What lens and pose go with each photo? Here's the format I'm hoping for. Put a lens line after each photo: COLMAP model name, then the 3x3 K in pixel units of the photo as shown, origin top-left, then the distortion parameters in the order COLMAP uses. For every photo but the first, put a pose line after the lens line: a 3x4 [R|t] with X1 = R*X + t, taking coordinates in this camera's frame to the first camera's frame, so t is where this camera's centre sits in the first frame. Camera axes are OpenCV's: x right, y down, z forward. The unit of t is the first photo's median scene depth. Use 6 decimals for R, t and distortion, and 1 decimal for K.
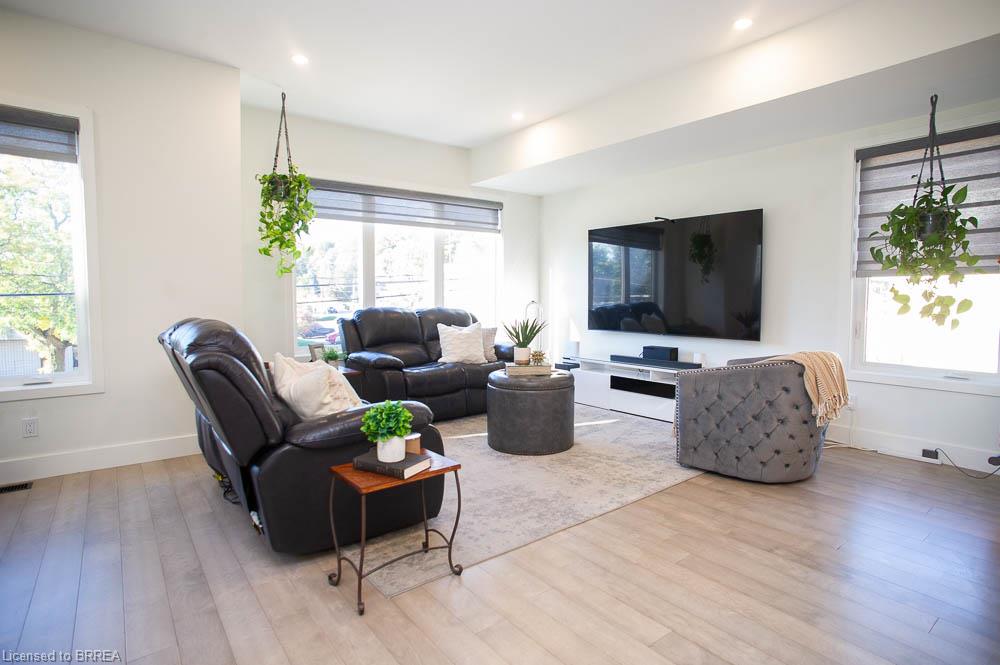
lens RADIAL K [[505.9, 0, 500.0], [0, 505.9, 332.5], [0, 0, 1]] dist [-0.089929, 0.046870]
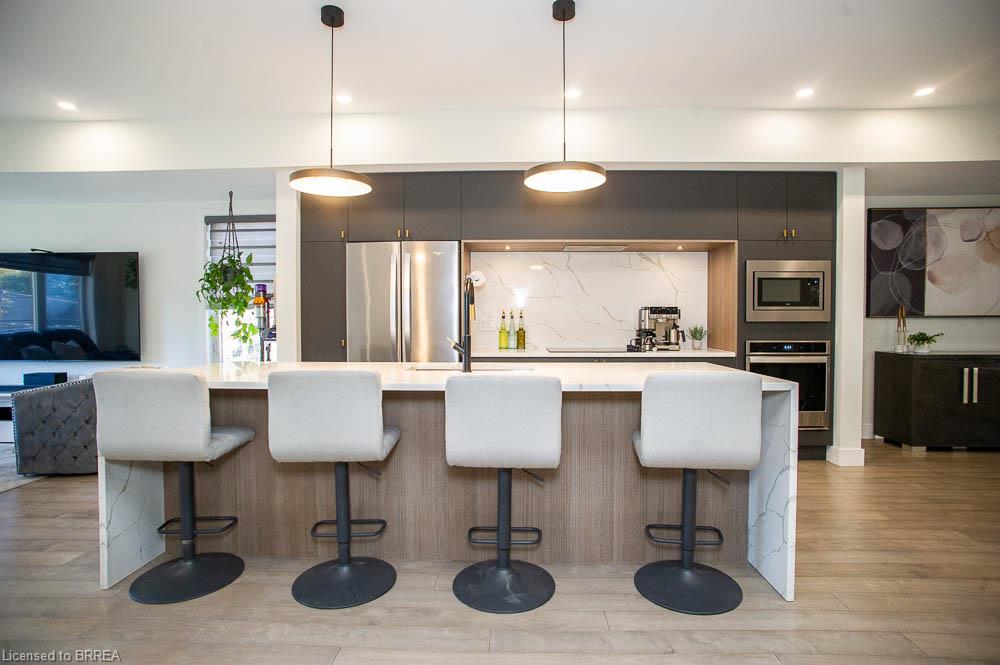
lens RADIAL K [[505.9, 0, 500.0], [0, 505.9, 332.5], [0, 0, 1]] dist [-0.089929, 0.046870]
pose [[0.640245, -0.022157, 0.767851, 0.225689], [0.056278, 0.998251, -0.018120, 0.024078], [-0.766107, 0.054814, 0.640372, -0.558487]]
